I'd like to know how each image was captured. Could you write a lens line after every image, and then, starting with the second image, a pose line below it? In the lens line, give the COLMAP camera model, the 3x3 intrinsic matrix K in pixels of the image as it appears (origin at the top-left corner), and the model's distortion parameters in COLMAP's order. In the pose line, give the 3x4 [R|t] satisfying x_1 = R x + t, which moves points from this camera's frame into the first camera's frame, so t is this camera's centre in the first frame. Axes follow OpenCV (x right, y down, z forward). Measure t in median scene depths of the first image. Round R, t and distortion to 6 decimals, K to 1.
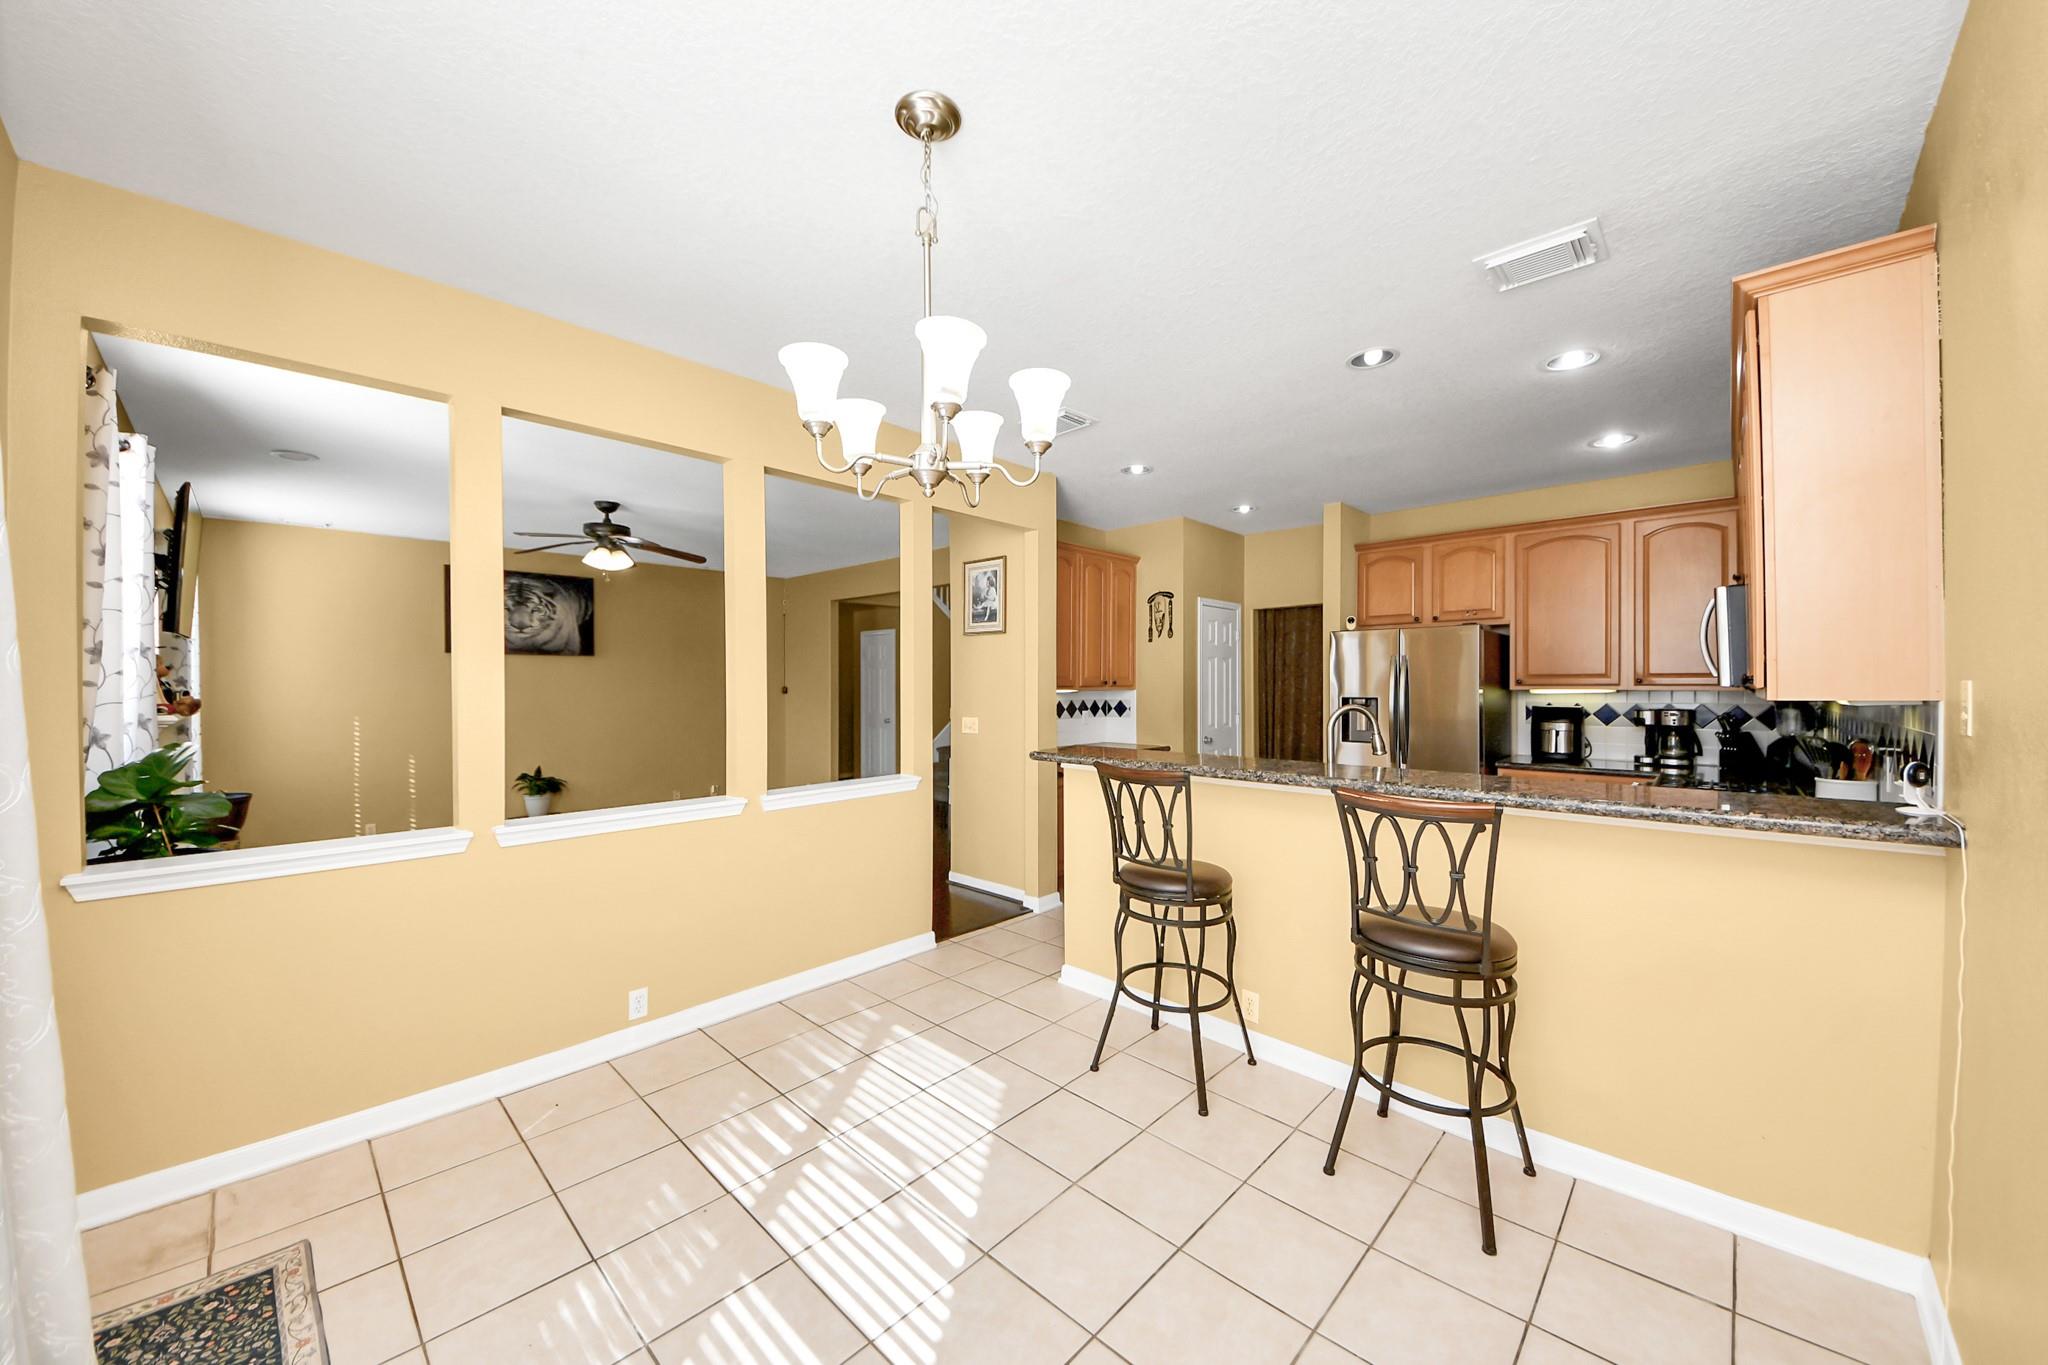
lens RADIAL K [[725.2, 0, 1016.8], [0, 725.2, 680.0], [0, 0, 1]] dist [0.000585, -0.000009]
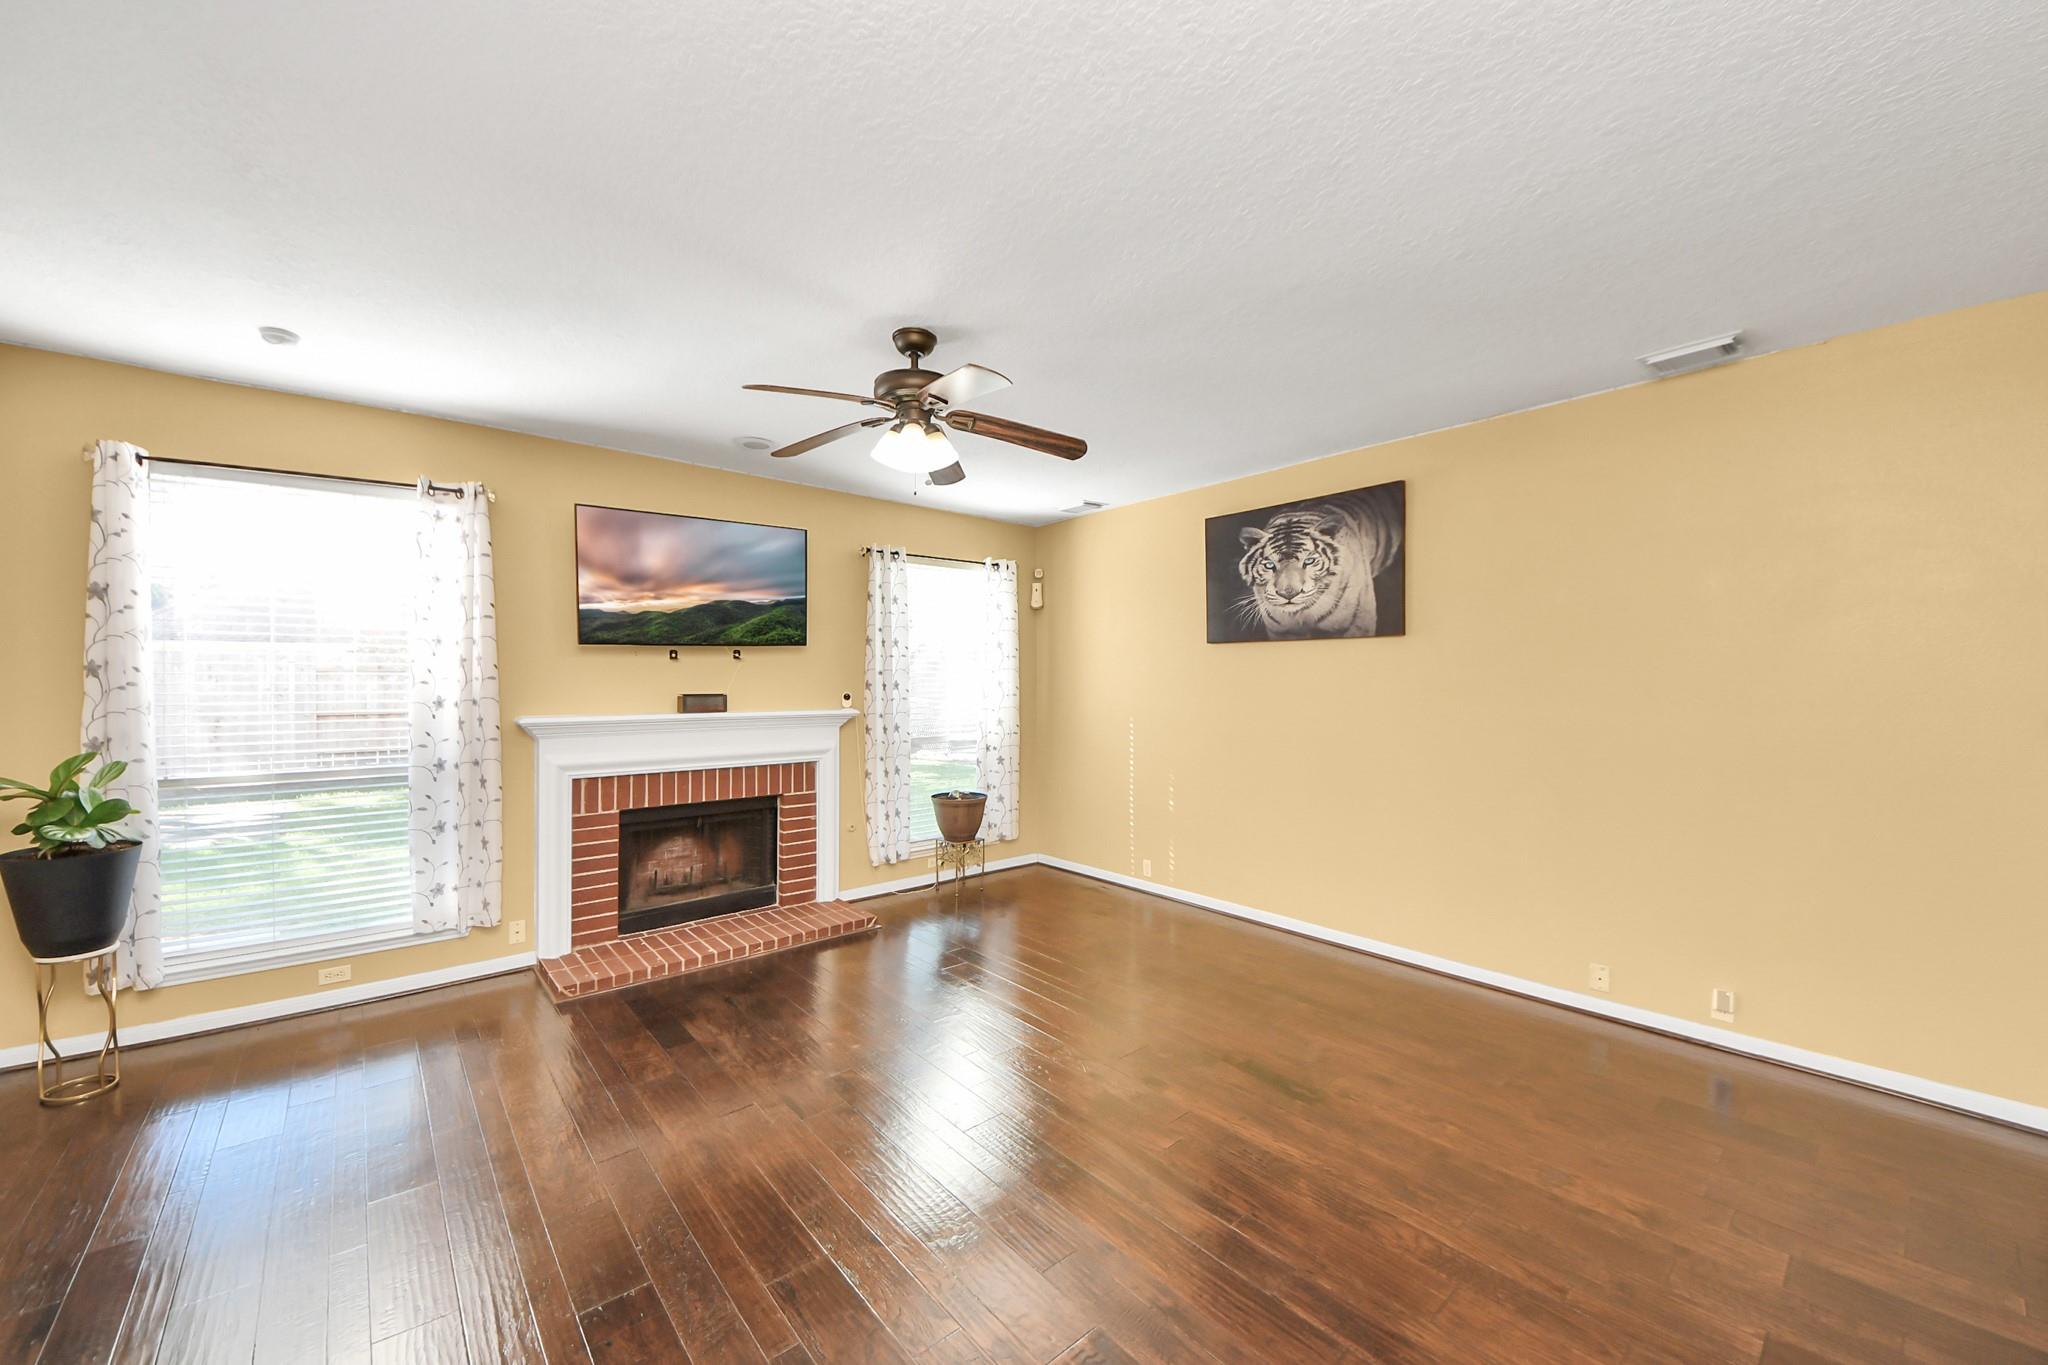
lens RADIAL K [[725.2, 0, 1016.8], [0, 725.2, 680.0], [0, 0, 1]] dist [0.000585, -0.000009]
pose [[-0.093529, 0.004810, -0.995605, -0.088931], [0.002990, 0.999985, 0.004550, -0.008287], [0.995612, -0.002551, -0.093542, 1.136130]]
